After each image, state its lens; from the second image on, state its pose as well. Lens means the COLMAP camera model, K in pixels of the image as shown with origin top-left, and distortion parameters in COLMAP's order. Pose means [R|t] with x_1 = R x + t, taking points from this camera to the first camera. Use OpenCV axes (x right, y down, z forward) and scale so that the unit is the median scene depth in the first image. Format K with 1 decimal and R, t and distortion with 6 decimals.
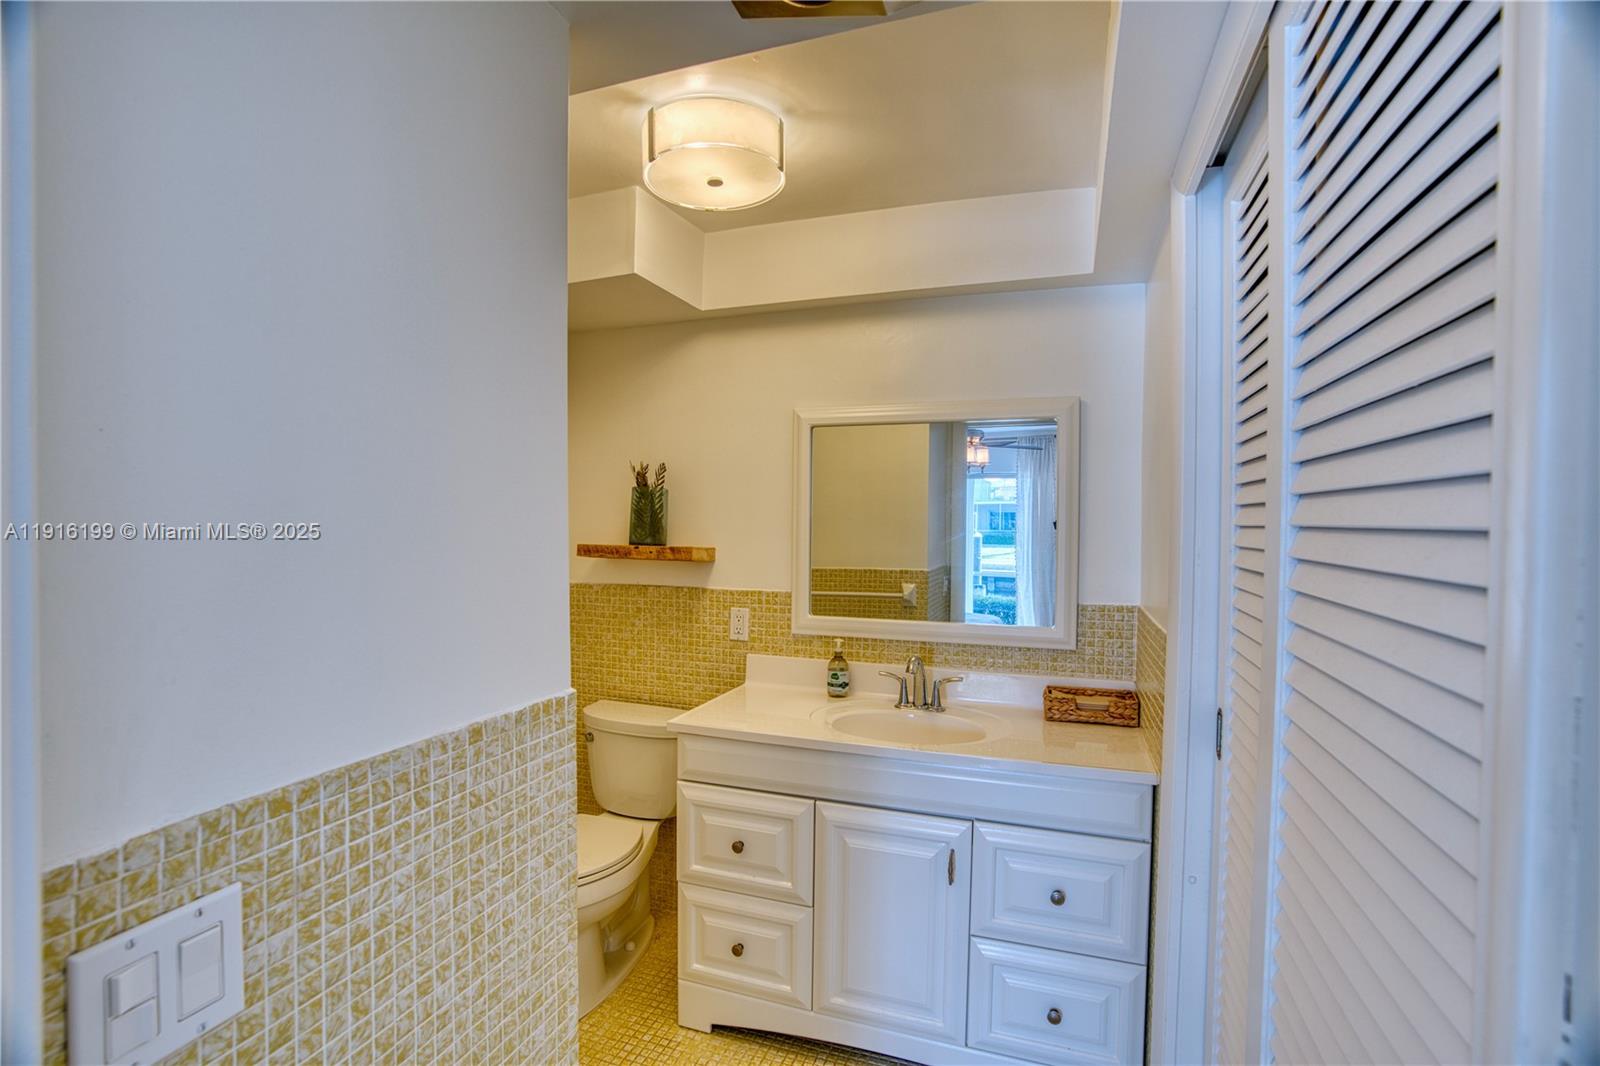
lens RADIAL K [[738.5, 0, 804.3], [0, 738.5, 528.2], [0, 0, 1]] dist [-0.068949, 0.028266]
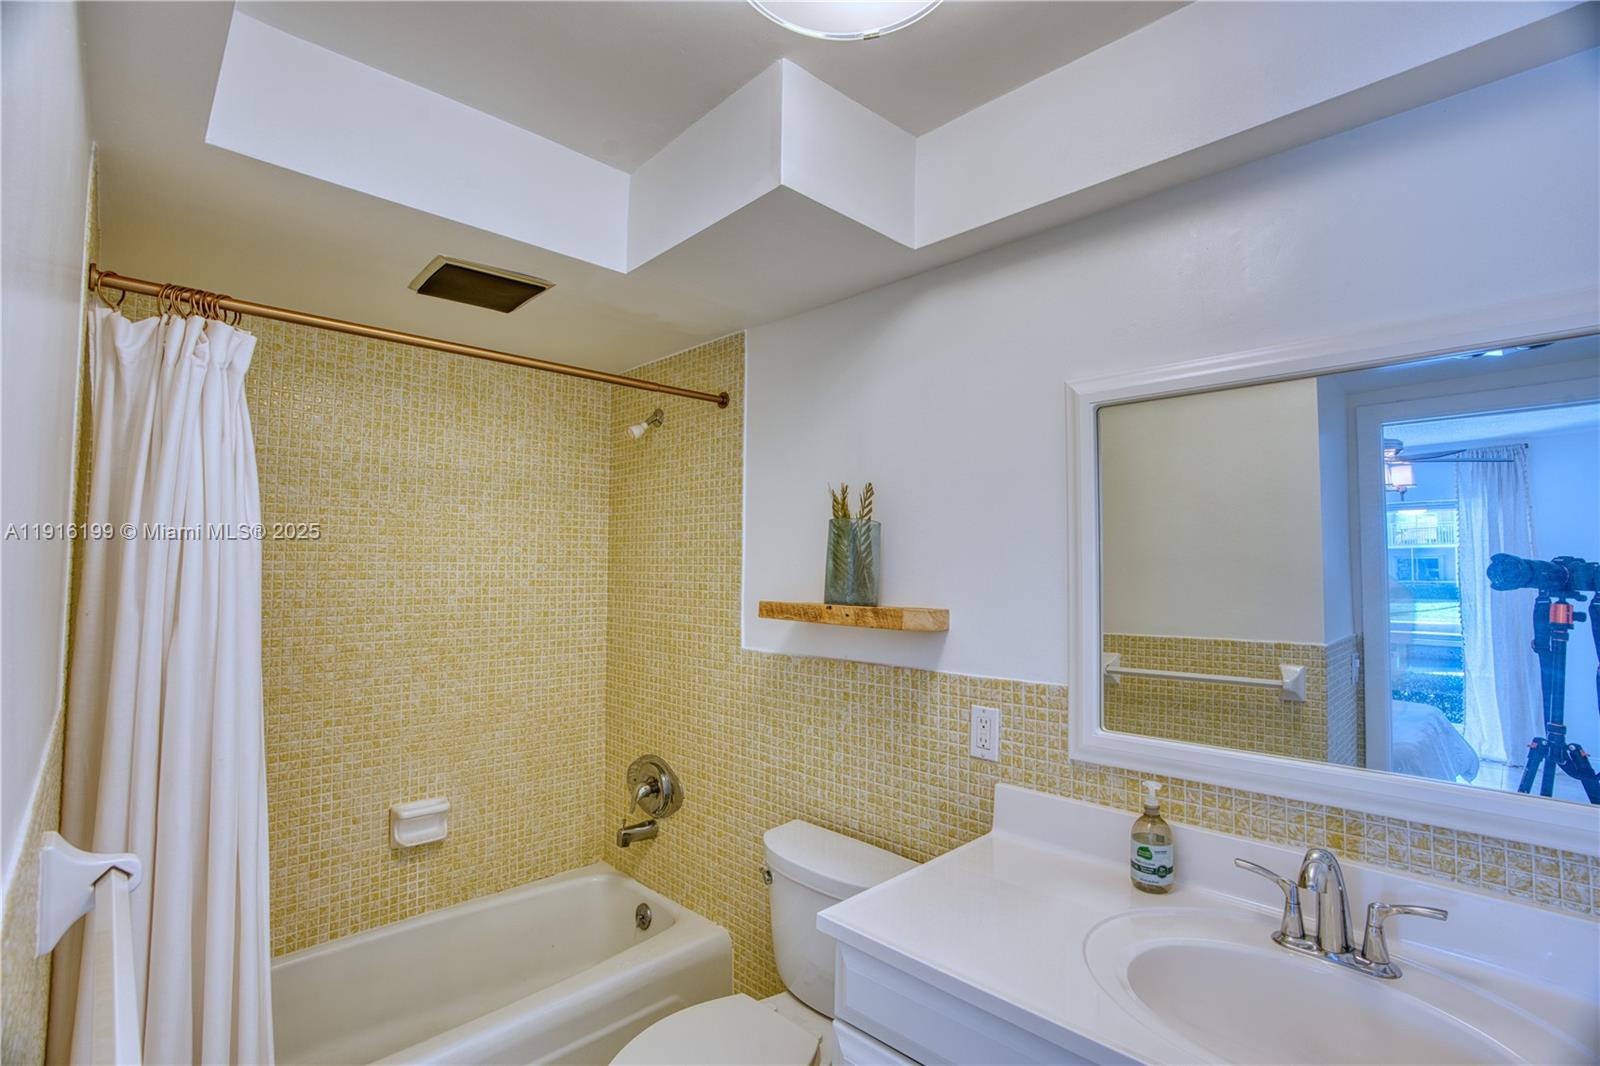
lens RADIAL K [[738.5, 0, 804.3], [0, 738.5, 528.2], [0, 0, 1]] dist [-0.068949, 0.028266]
pose [[0.902310, -0.026351, -0.430282, 0.045848], [-0.003206, 0.997692, -0.067823, -0.000557], [0.431076, 0.062577, 0.900143, 0.364993]]
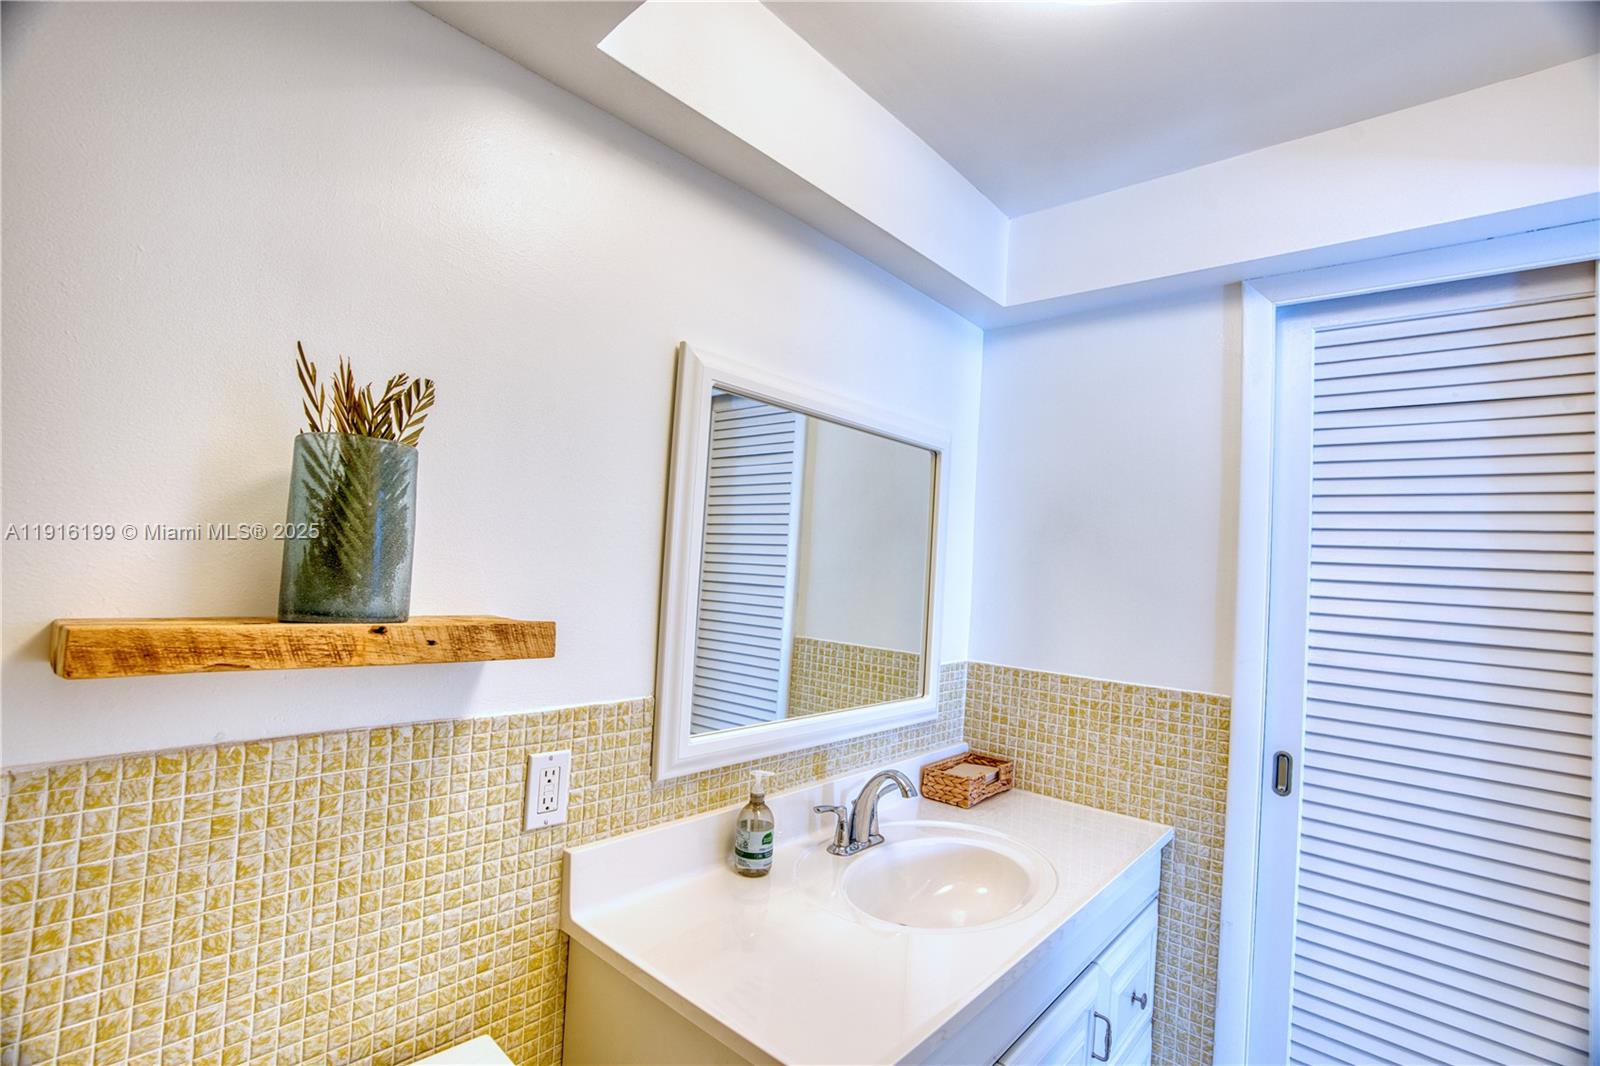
lens RADIAL K [[738.5, 0, 804.3], [0, 738.5, 528.2], [0, 0, 1]] dist [-0.068949, 0.028266]
pose [[0.372148, 0.060406, 0.926206, -0.440837], [-0.043664, 0.997915, -0.047539, -0.010409], [-0.927146, -0.022750, 0.374009, 0.703771]]
